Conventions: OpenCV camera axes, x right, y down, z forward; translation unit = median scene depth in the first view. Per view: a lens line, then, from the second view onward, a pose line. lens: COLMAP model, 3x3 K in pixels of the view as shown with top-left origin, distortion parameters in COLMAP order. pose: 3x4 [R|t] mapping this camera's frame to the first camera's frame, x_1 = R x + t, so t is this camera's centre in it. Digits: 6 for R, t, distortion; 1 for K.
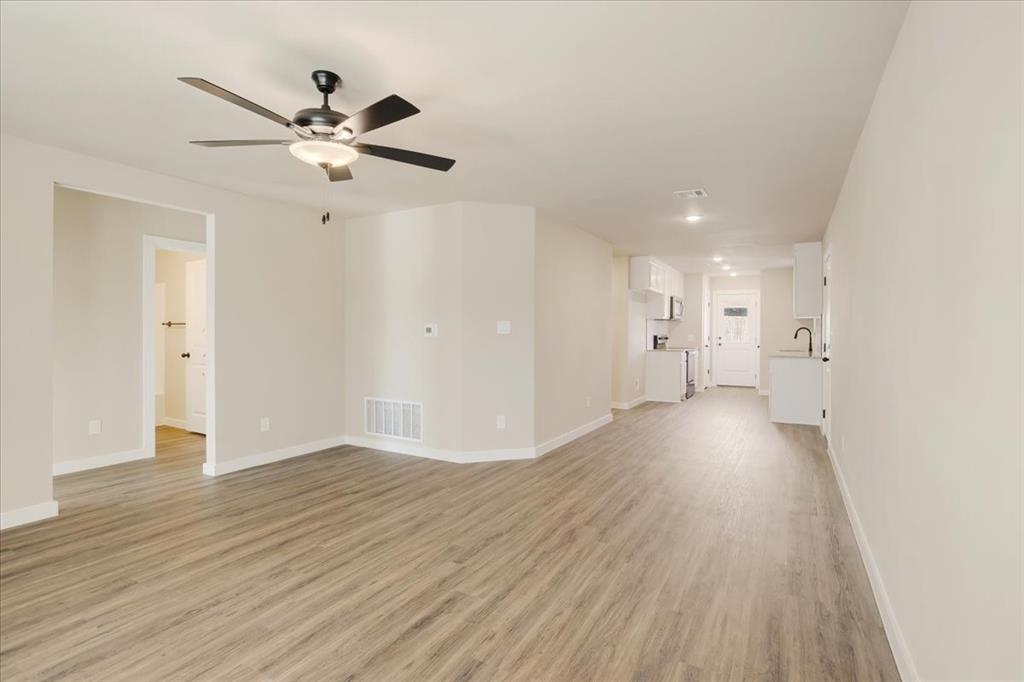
lens RADIAL K [[490.0, 0, 523.6], [0, 490.0, 332.3], [0, 0, 1]] dist [-0.046978, 0.024611]
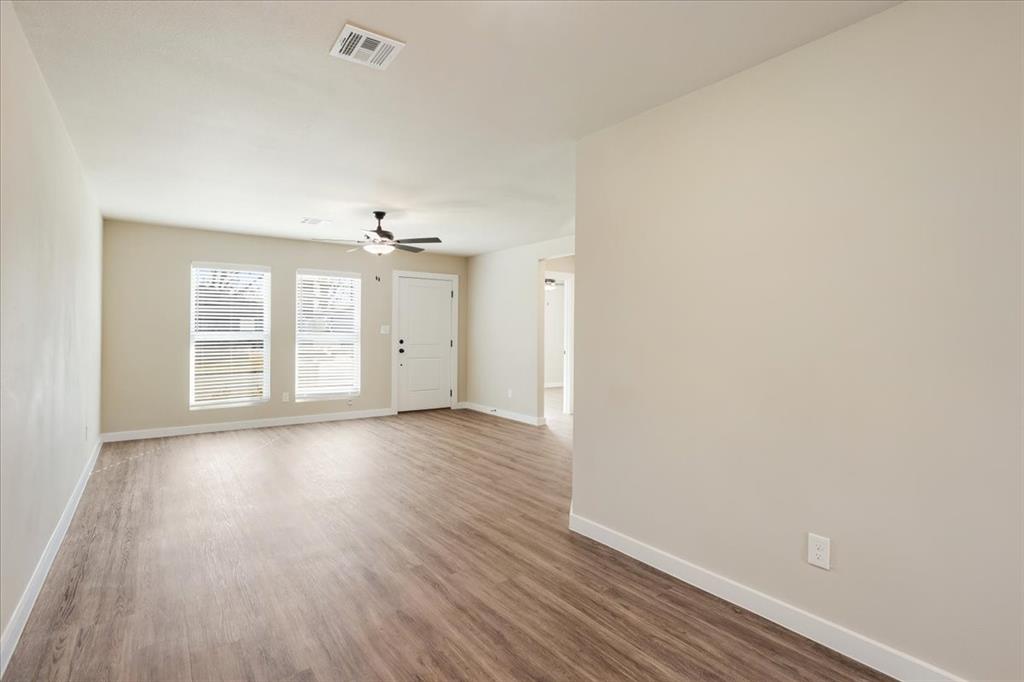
lens RADIAL K [[512.1, 0, 512.9], [0, 512.1, 333.9], [0, 0, 1]] dist [-0.001702, 0.006109]
pose [[-0.436430, -0.006969, -0.899711, 0.816033], [-0.009555, 0.999950, -0.003110, 0.004225], [0.899688, 0.007239, -0.436474, 1.505785]]
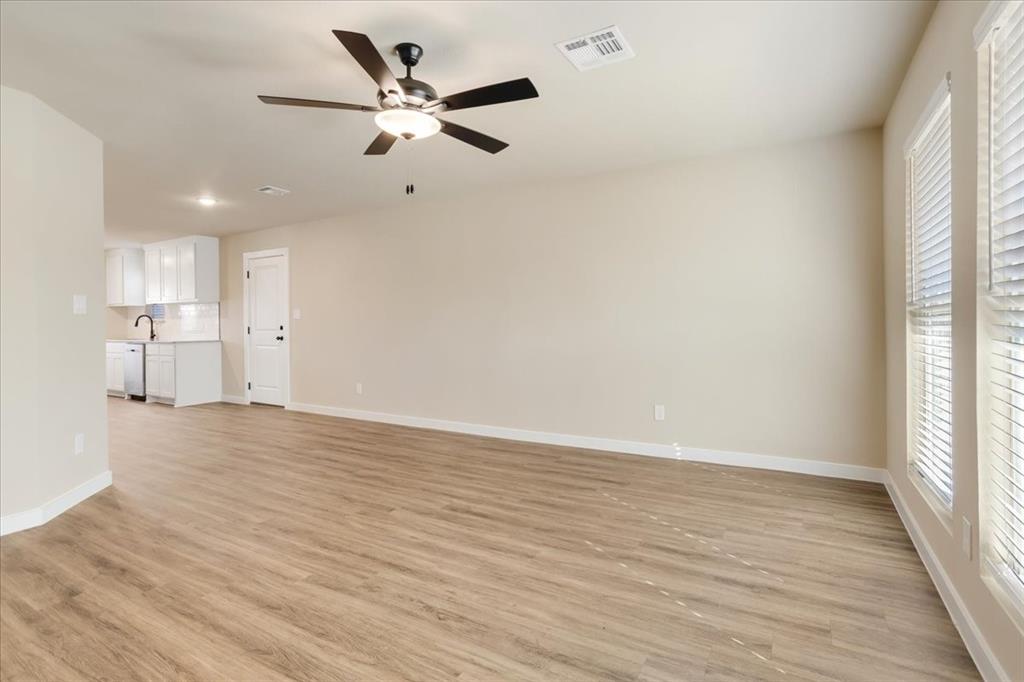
lens RADIAL K [[490.0, 0, 523.6], [0, 490.0, 332.3], [0, 0, 1]] dist [-0.046978, 0.024611]
pose [[0.012600, -0.024634, 0.999617, -0.845392], [0.011537, 0.999634, 0.024489, 0.022619], [-0.999854, 0.011224, 0.012880, 0.451516]]
